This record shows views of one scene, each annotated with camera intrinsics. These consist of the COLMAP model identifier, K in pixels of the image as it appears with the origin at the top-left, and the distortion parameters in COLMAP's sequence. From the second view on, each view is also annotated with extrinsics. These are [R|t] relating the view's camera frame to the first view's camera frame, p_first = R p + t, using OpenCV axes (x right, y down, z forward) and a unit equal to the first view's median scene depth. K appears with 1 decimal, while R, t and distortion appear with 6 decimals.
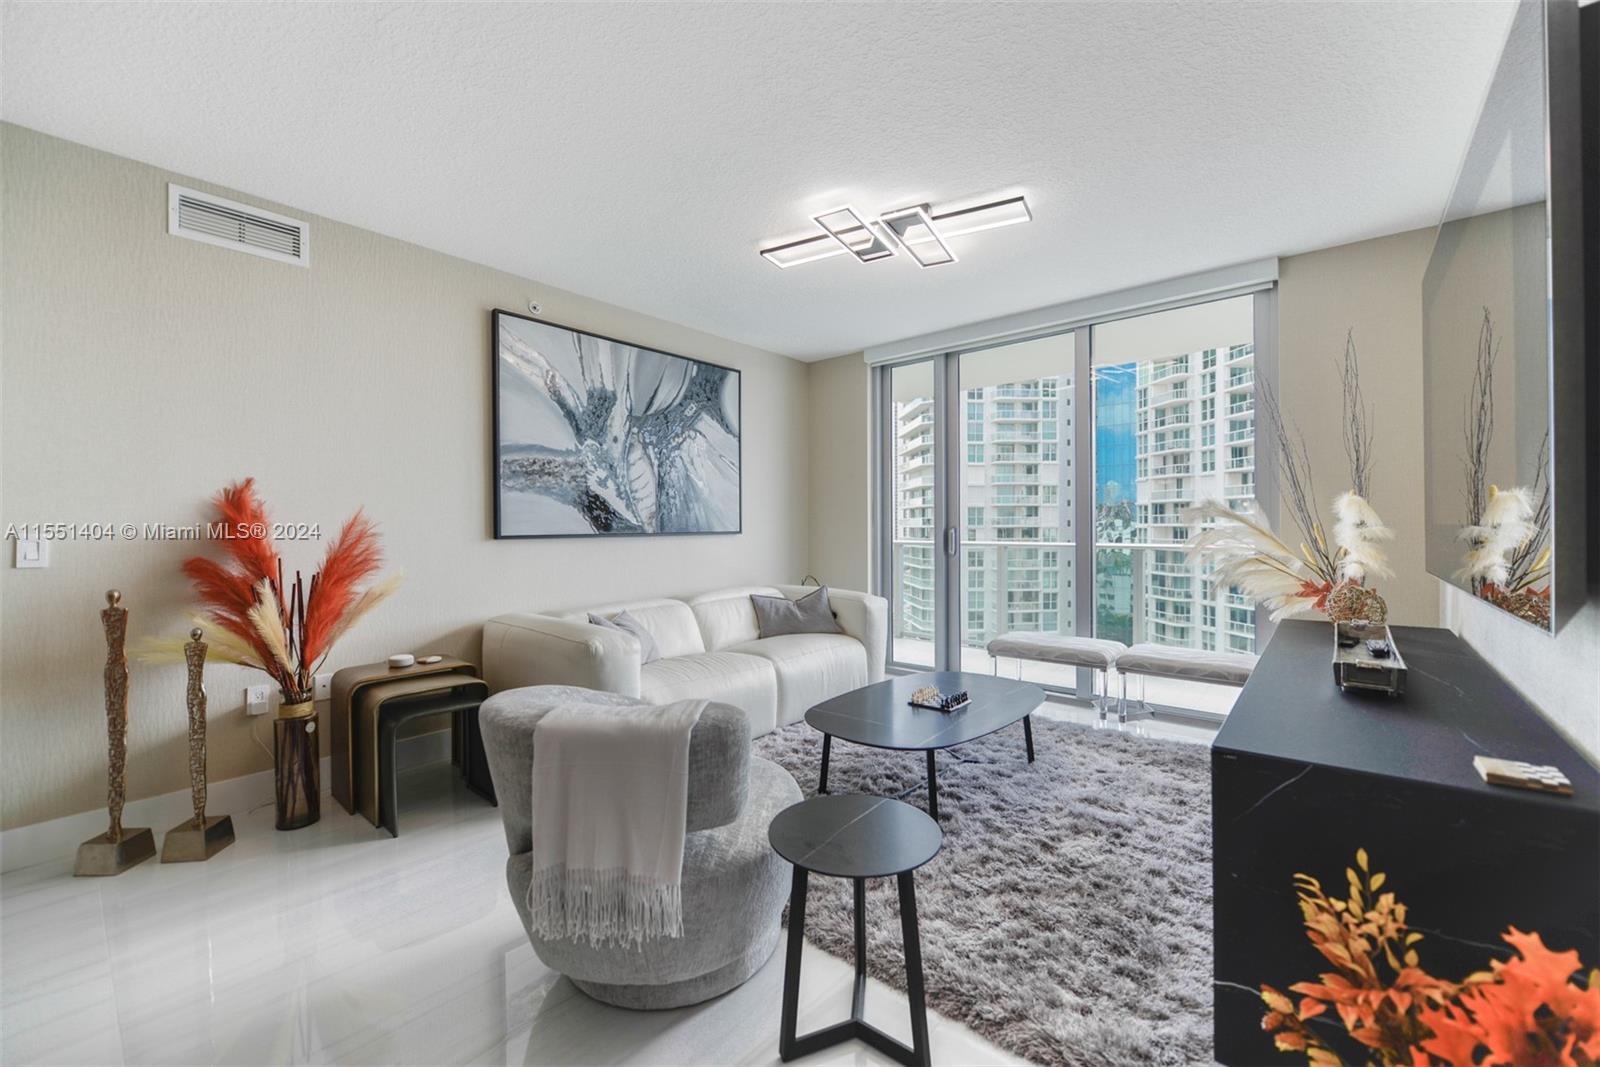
lens RADIAL K [[631.2, 0, 799.3], [0, 631.2, 527.0], [0, 0, 1]] dist [0.000267, -0.000001]
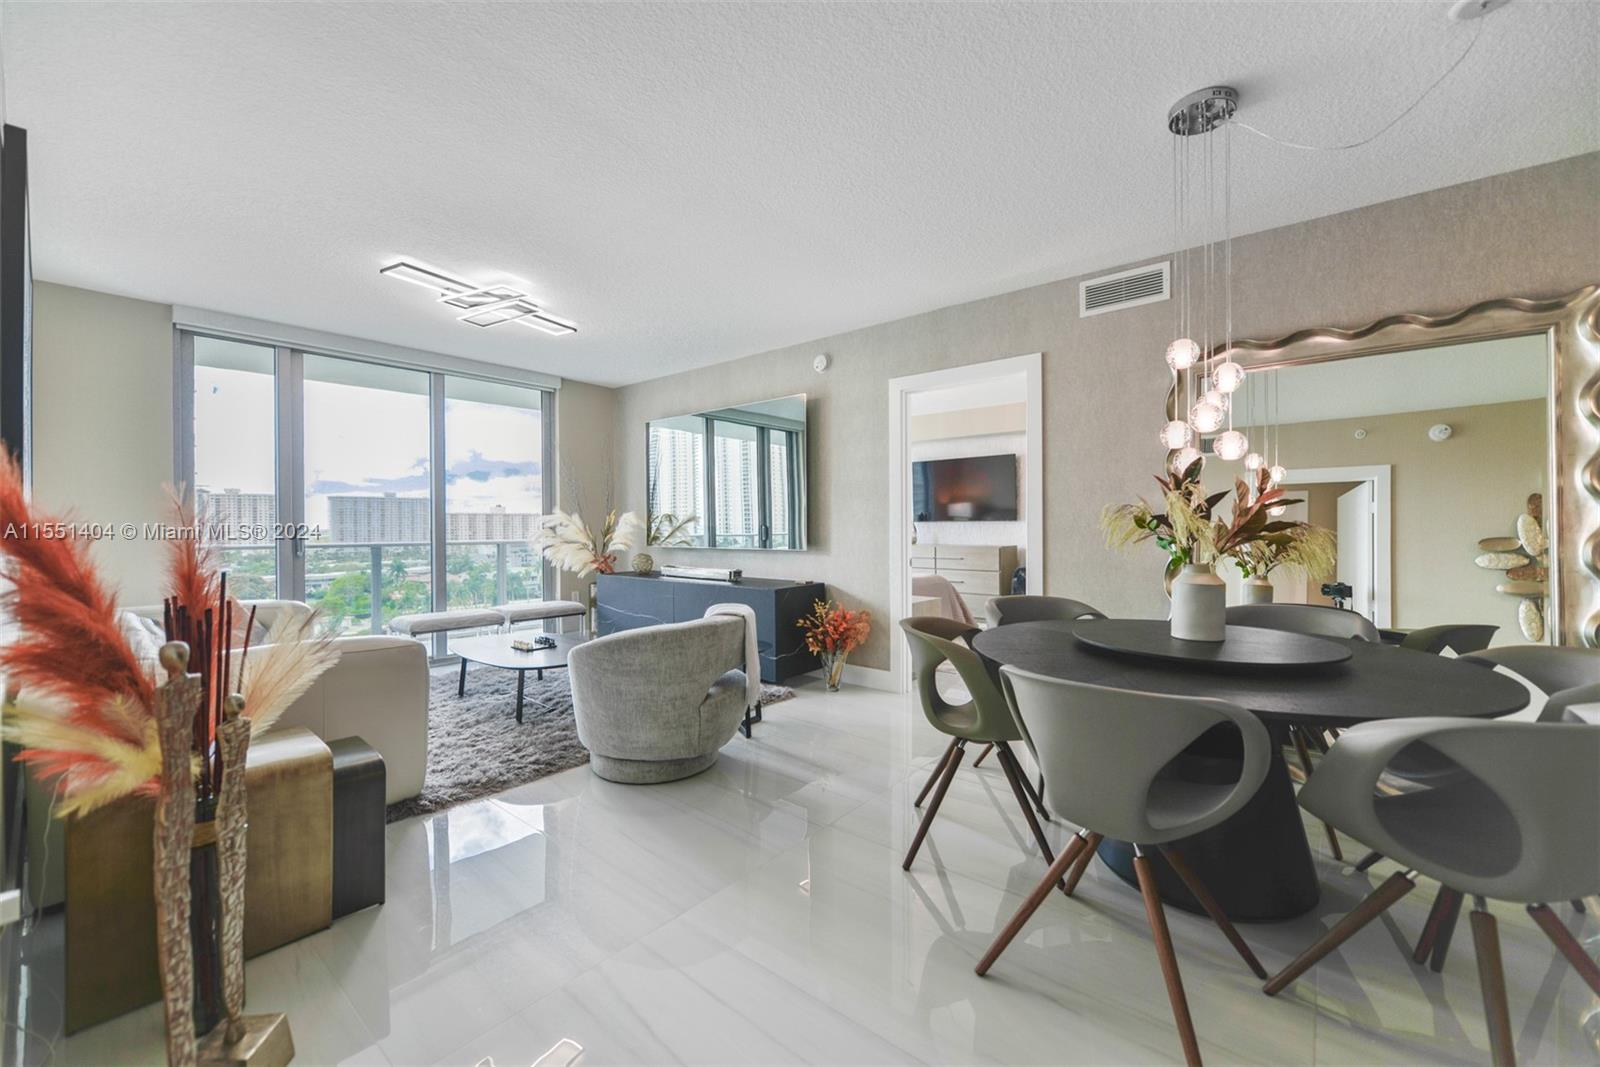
lens RADIAL K [[631.2, 0, 799.3], [0, 631.2, 527.0], [0, 0, 1]] dist [0.000267, -0.000001]
pose [[-0.007324, 0.001353, 0.999972, -1.138598], [0.000328, 0.999999, -0.001350, 0.001062], [-0.999973, 0.000318, -0.007324, 0.364703]]
